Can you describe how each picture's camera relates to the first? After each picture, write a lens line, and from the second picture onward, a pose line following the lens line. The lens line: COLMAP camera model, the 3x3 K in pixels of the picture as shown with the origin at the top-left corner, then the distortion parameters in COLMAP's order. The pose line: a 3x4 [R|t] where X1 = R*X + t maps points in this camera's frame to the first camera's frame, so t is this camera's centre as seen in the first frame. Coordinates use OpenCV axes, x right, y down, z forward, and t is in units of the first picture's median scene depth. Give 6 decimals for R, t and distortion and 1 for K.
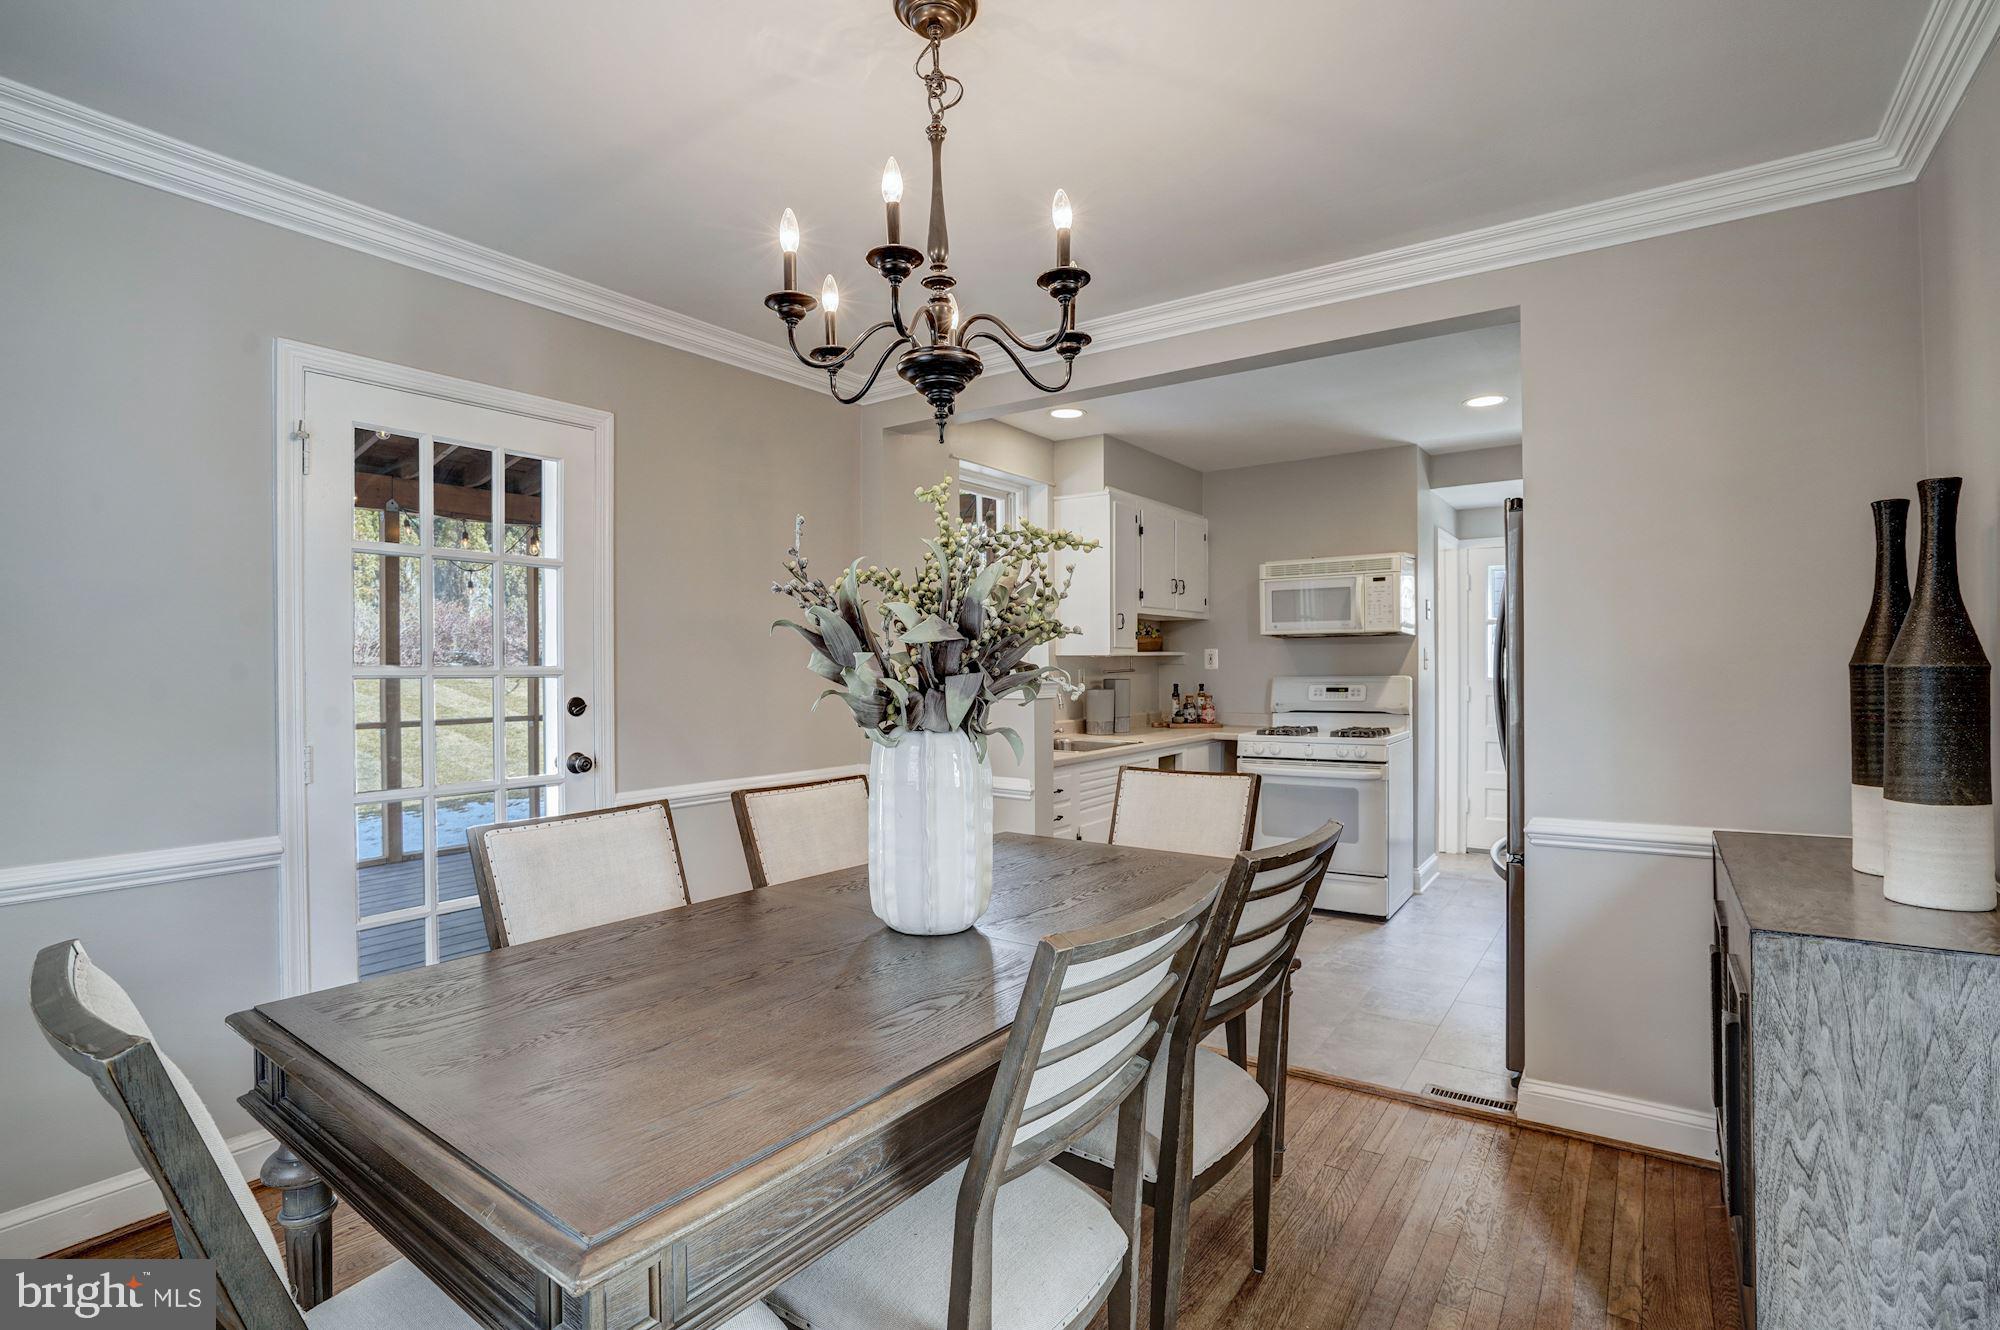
lens RADIAL K [[931.9, 0, 1000.0], [0, 931.9, 665.0], [0, 0, 1]] dist [-0.050853, -0.000022]
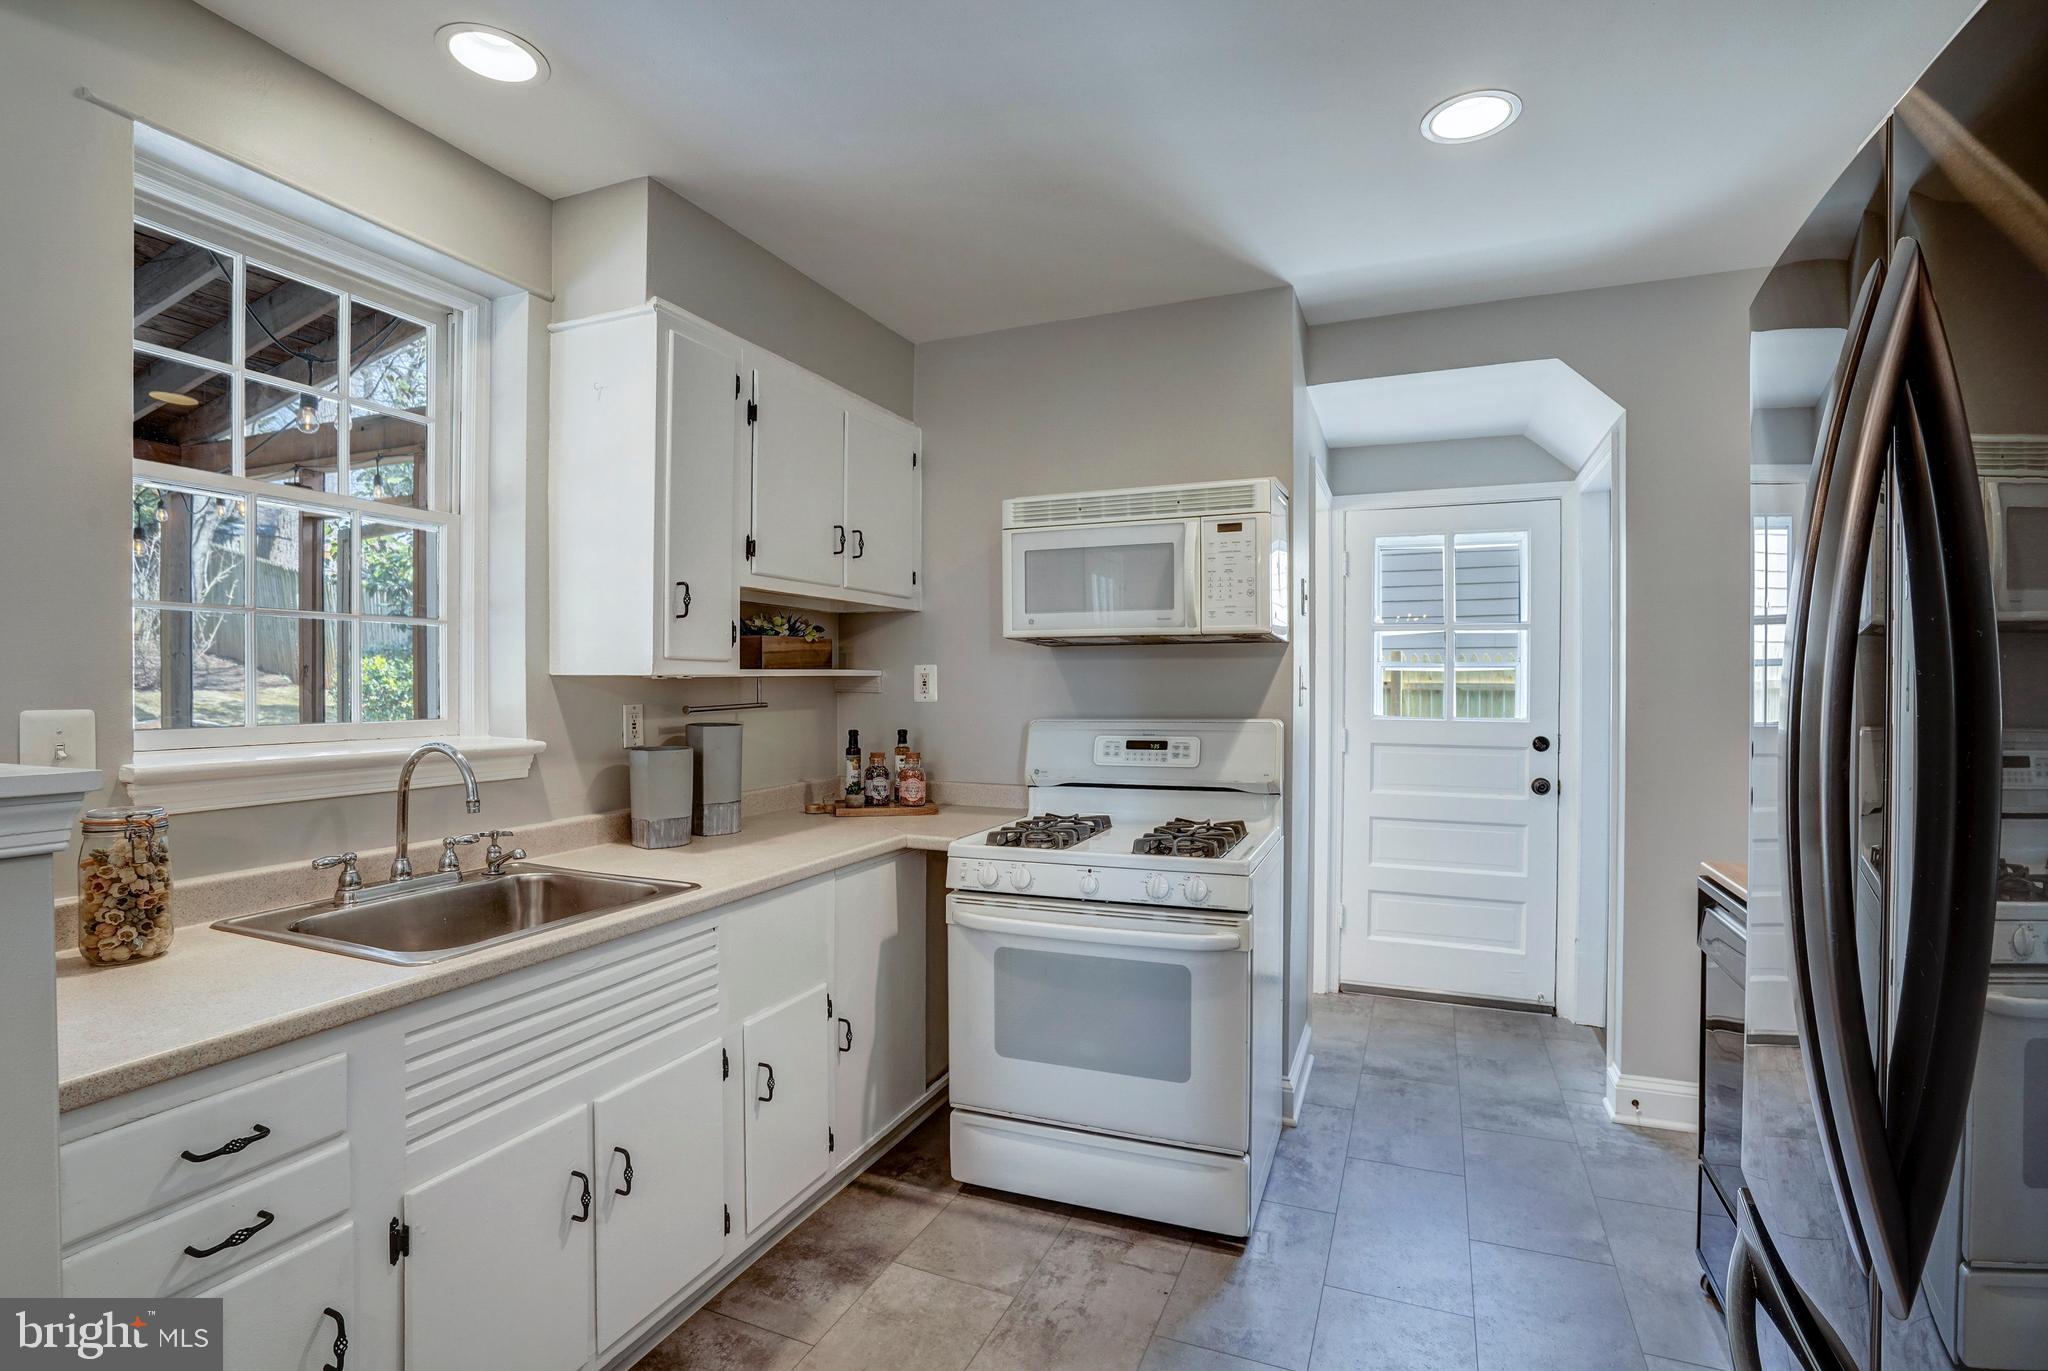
lens RADIAL K [[967.9, 0, 1012.5], [0, 967.9, 684.9], [0, 0, 1]] dist [-0.048934, -0.000229]
pose [[0.976157, 0.006161, 0.216976, 0.173789], [-0.006452, 0.999979, 0.000635, -0.006925], [-0.216968, -0.002020, 0.976177, 0.489497]]
